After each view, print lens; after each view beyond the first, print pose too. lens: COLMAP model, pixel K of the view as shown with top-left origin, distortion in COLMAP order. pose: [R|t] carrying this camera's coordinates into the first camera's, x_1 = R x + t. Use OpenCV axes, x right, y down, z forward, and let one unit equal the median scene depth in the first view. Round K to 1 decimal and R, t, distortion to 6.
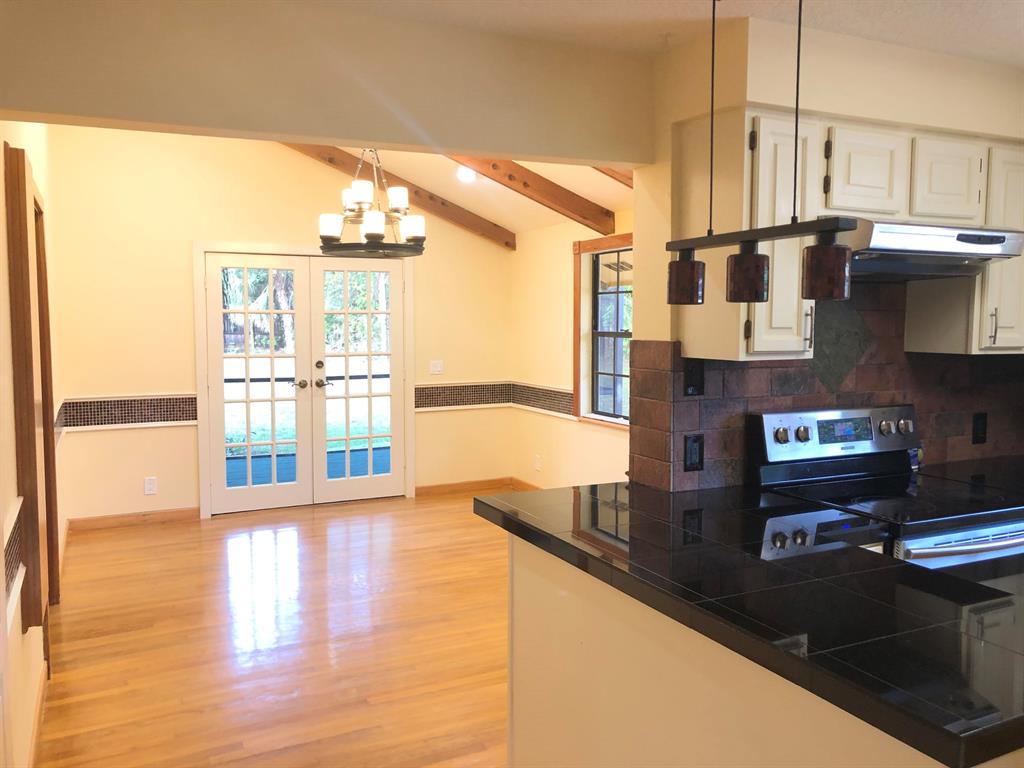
lens RADIAL K [[839.5, 0, 508.5], [0, 839.5, 383.6], [0, 0, 1]] dist [0.040122, -0.034795]
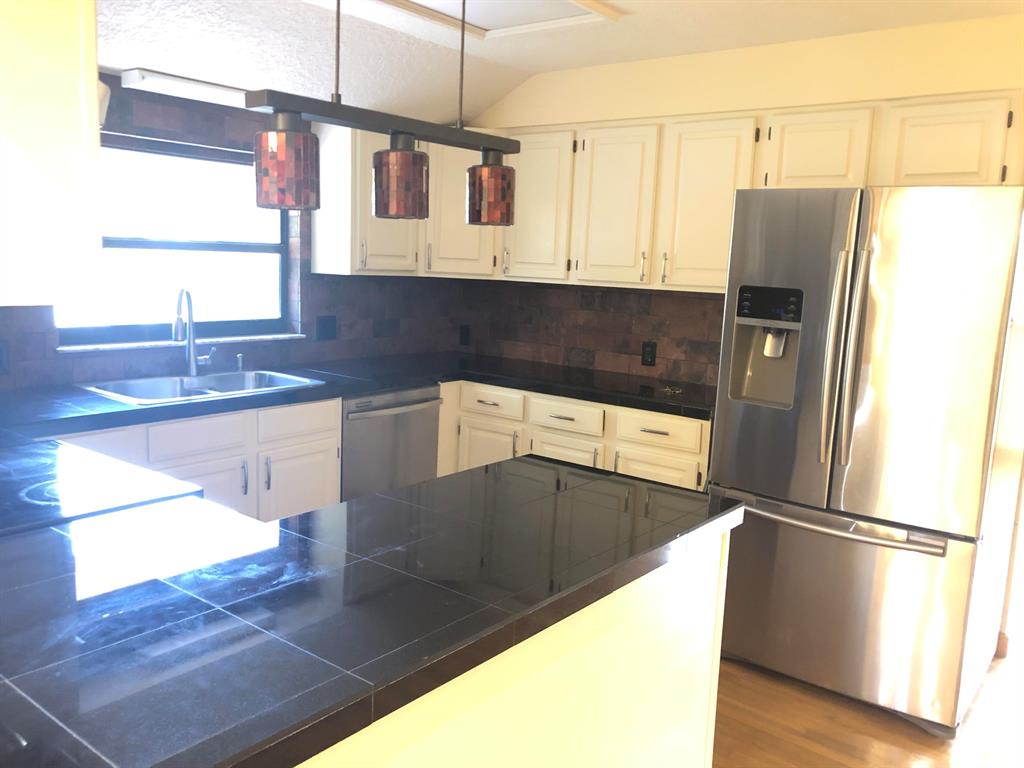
lens RADIAL K [[839.5, 0, 510.3], [0, 839.5, 382.6], [0, 0, 1]] dist [0.040122, -0.034795]
pose [[-0.439814, -0.152276, 0.885085, -0.326532], [0.024330, 0.983139, 0.181236, -0.069496], [-0.897759, 0.101244, -0.428693, 0.970070]]
